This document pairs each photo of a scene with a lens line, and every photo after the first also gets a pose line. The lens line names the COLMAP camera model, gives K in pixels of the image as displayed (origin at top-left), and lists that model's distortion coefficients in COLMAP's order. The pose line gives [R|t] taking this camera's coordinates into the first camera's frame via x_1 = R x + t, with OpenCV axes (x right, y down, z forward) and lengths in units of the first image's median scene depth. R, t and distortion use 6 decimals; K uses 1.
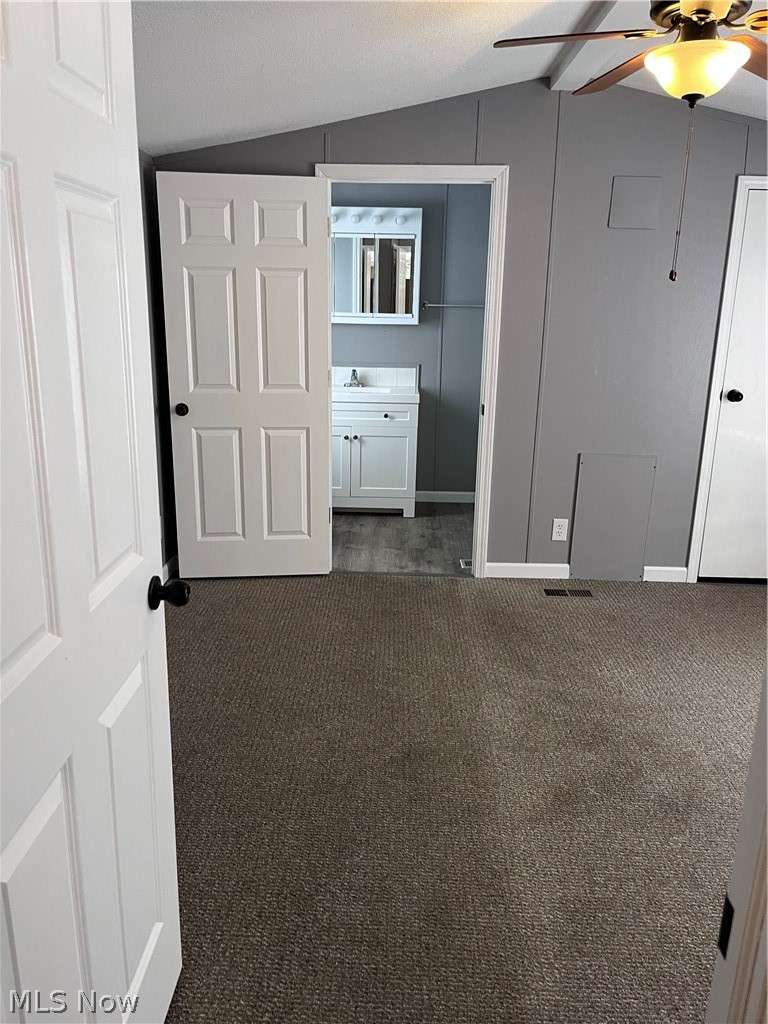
lens RADIAL K [[794.2, 0, 383.6], [0, 794.2, 514.3], [0, 0, 1]] dist [0.039220, -0.025124]
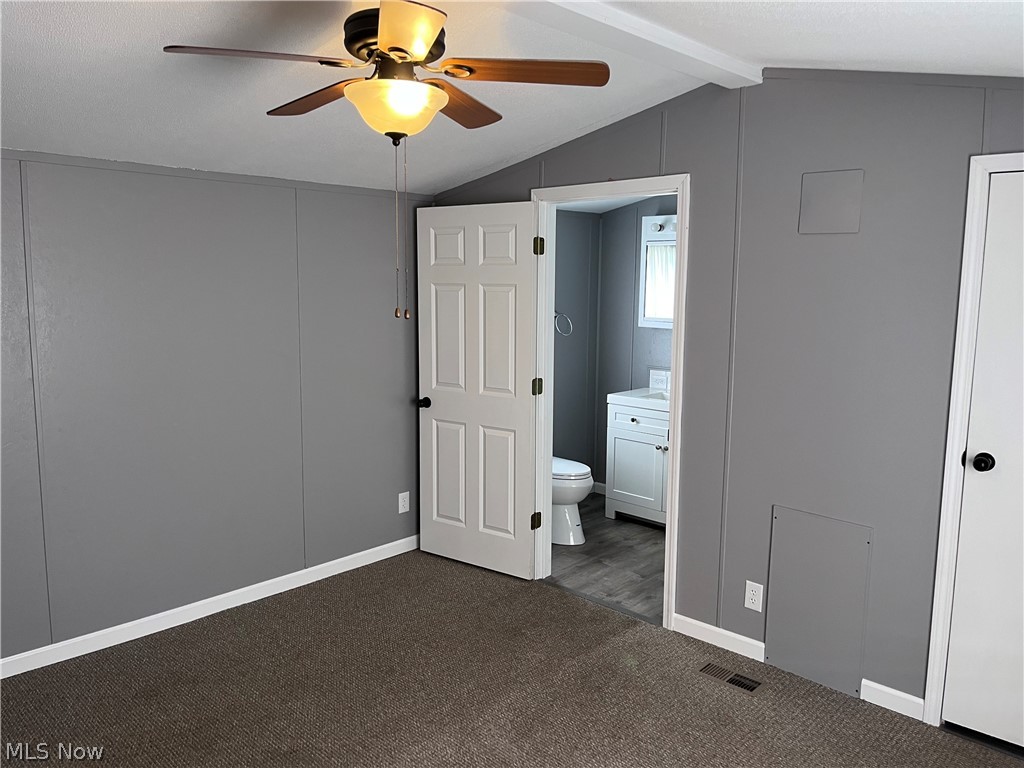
lens RADIAL K [[794.2, 0, 512.7], [0, 794.2, 383.9], [0, 0, 1]] dist [0.039220, -0.025124]
pose [[0.735855, 0.080059, -0.672390, 0.584212], [-0.175452, 0.981617, -0.075135, -0.089714], [0.654014, 0.173261, 0.736374, 0.221699]]
